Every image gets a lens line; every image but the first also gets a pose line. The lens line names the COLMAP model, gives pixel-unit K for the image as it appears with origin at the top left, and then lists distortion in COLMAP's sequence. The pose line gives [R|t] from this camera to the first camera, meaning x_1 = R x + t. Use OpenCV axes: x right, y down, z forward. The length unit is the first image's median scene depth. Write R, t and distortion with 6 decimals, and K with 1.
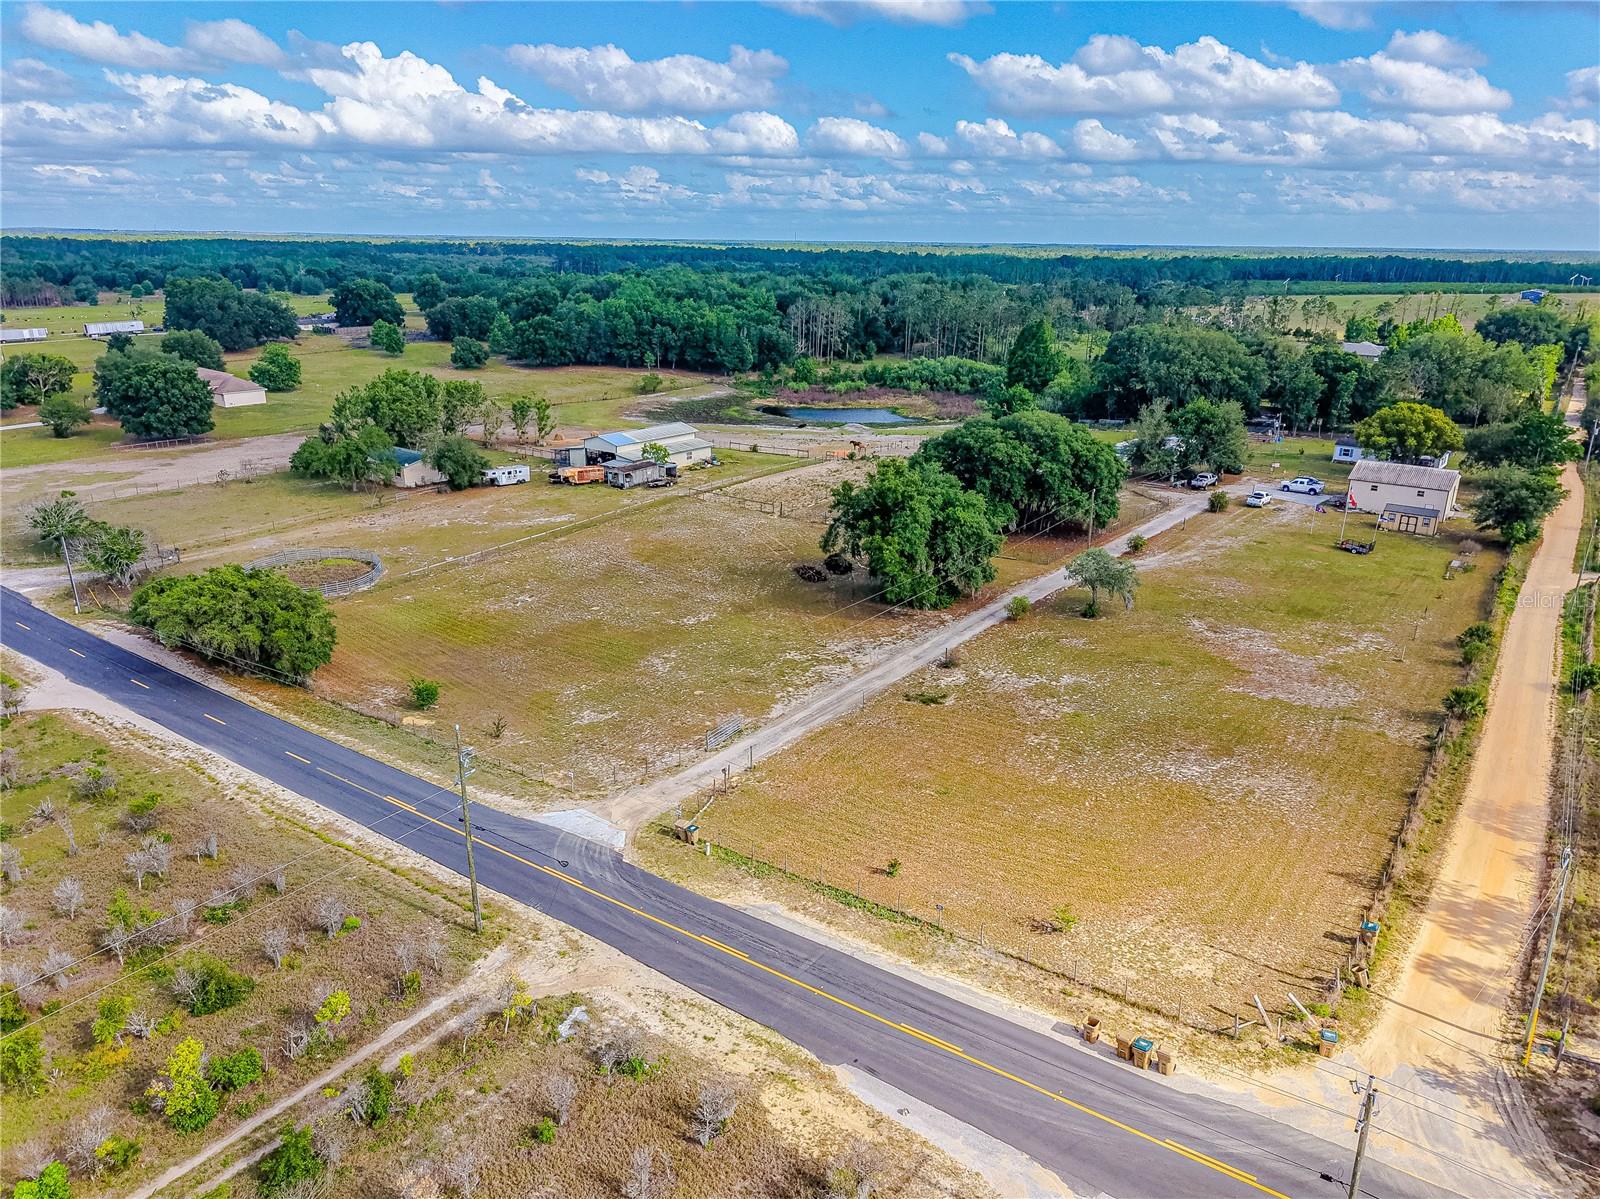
lens RADIAL K [[1077.5, 0, 807.8], [0, 1077.5, 606.4], [0, 0, 1]] dist [0.042565, -0.045652]
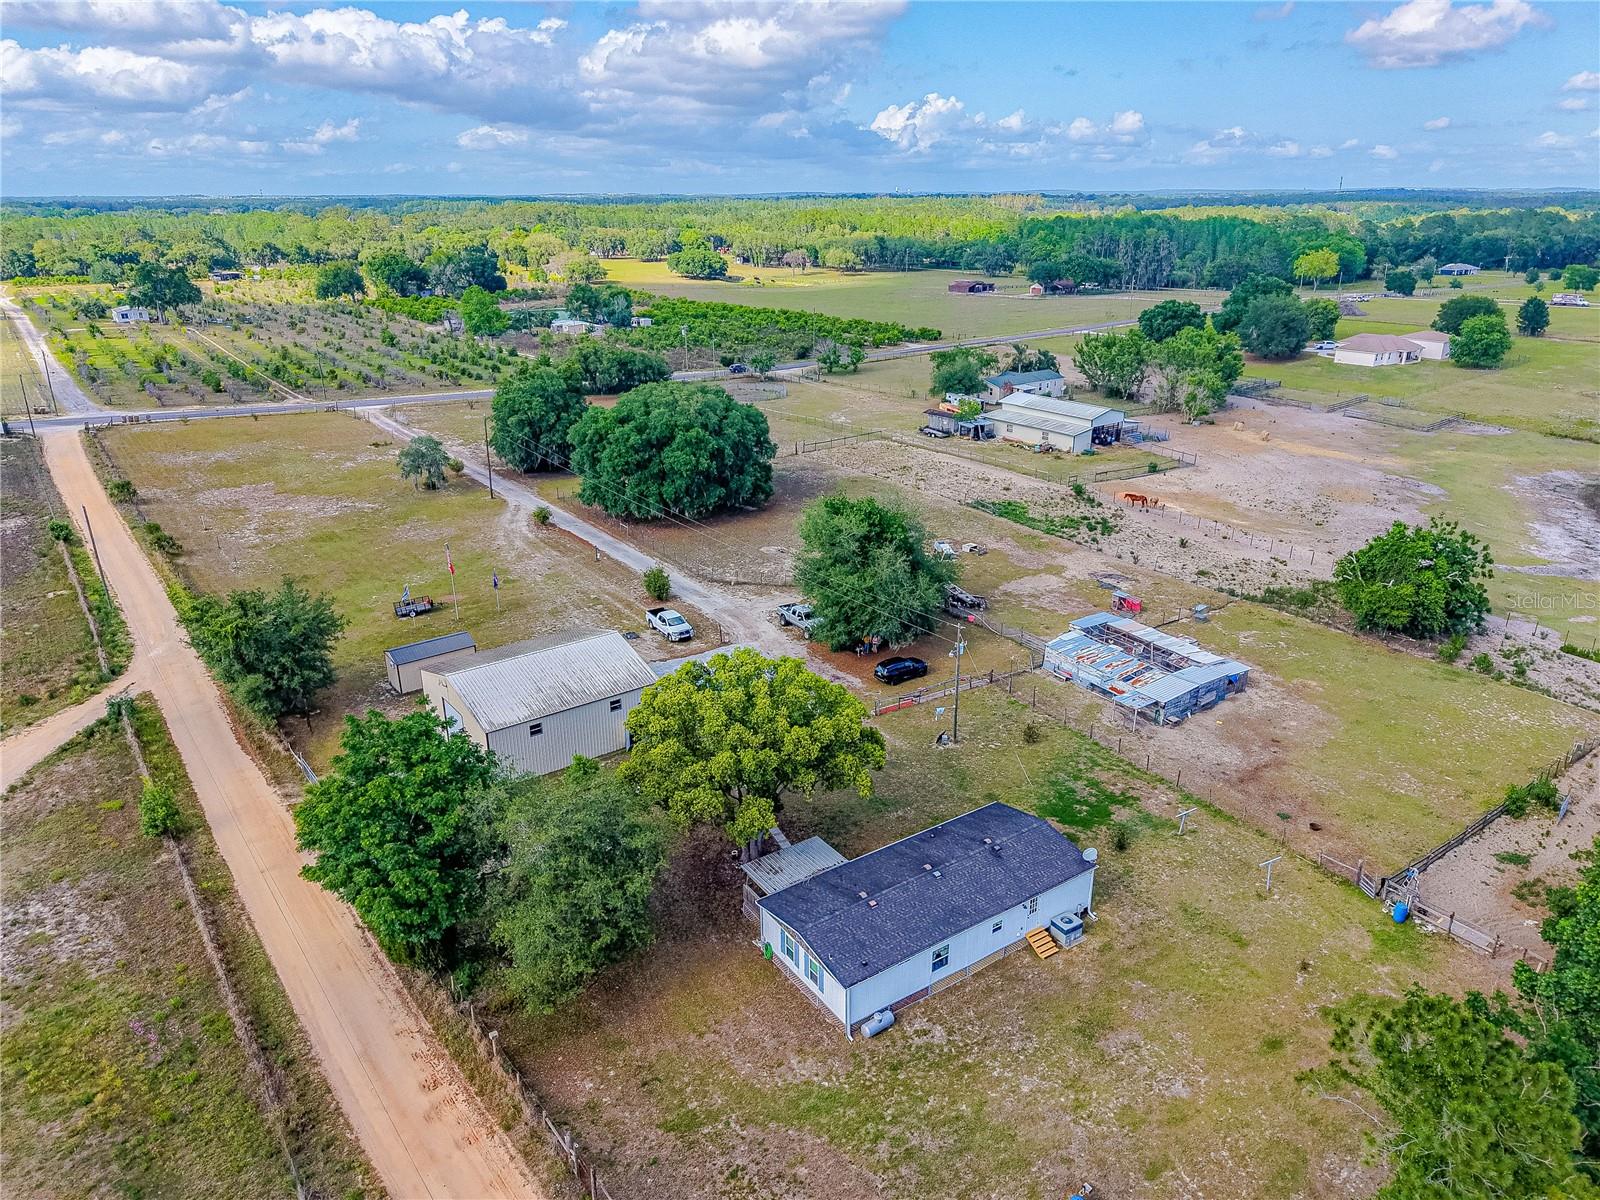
lens RADIAL K [[1081.5, 0, 796.8], [0, 1081.5, 596.0], [0, 0, 1]] dist [0.013536, -0.004821]
pose [[-0.304889, 0.320411, -0.896872, 0.923086], [-0.305946, 0.858845, 0.410832, -0.379150], [0.901909, 0.399652, -0.163824, 1.147017]]
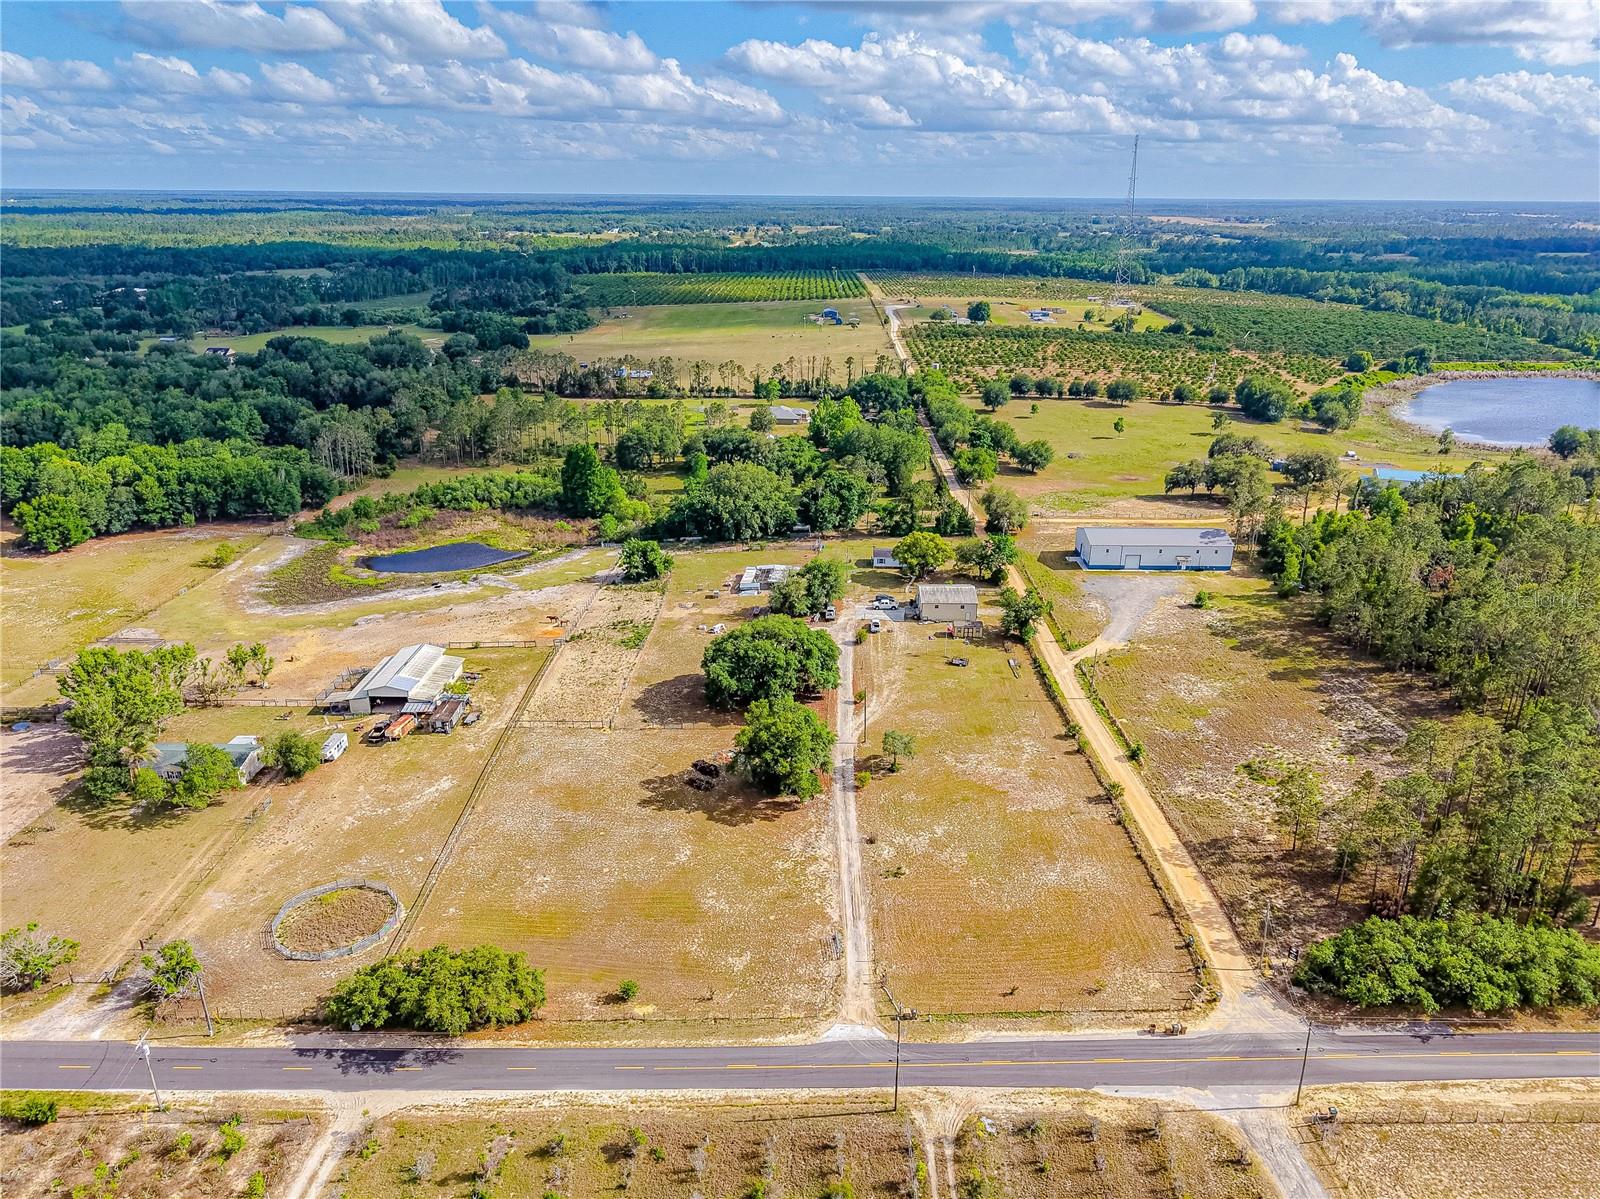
lens RADIAL K [[1080.2, 0, 806.7], [0, 1080.2, 596.6], [0, 0, 1]] dist [0.028930, -0.026031]
pose [[0.814378, -0.208577, 0.541558, -0.467472], [0.188453, 0.977655, 0.093146, -0.294404], [-0.548885, 0.026202, 0.835487, -0.207239]]
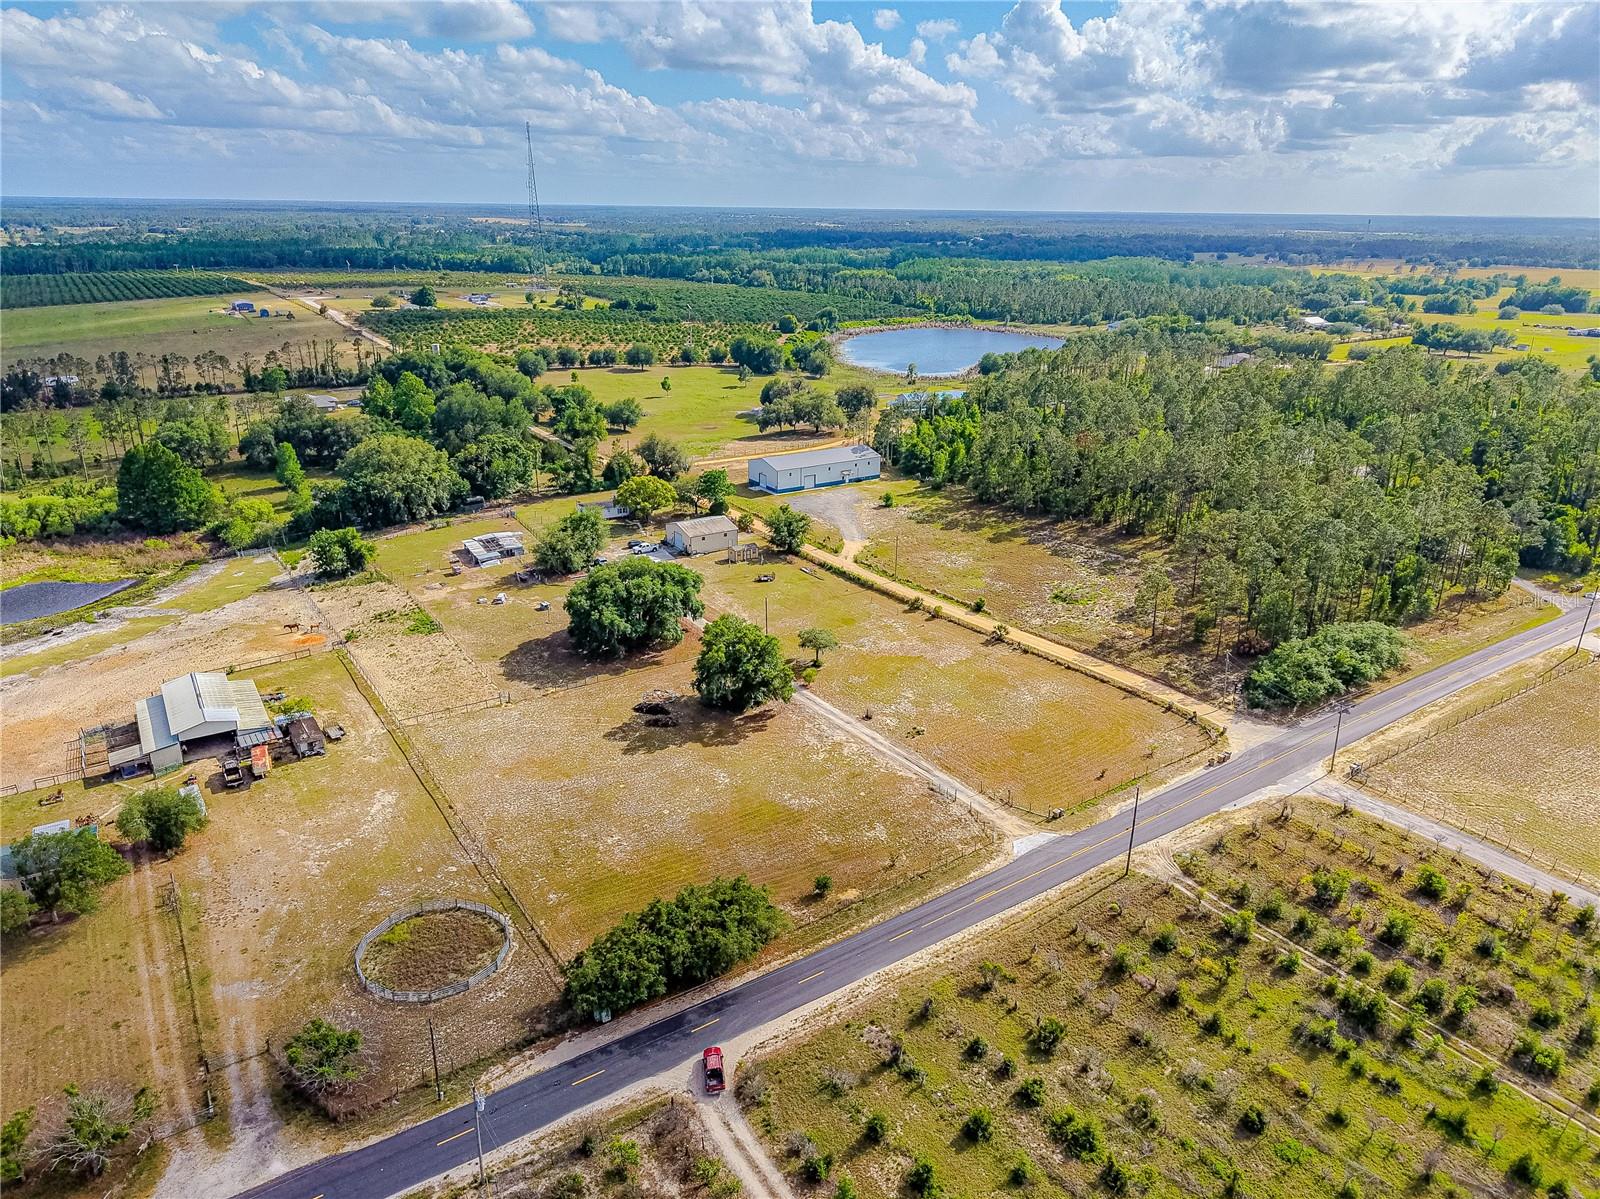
lens RADIAL K [[1088.3, 0, 806.4], [0, 1088.3, 567.7], [0, 0, 1]] dist [0.052967, -0.079058]
pose [[0.347669, -0.302743, 0.887397, -0.842112], [0.292397, 0.934248, 0.204170, -0.339264], [-0.890859, 0.188488, 0.413330, 0.191141]]
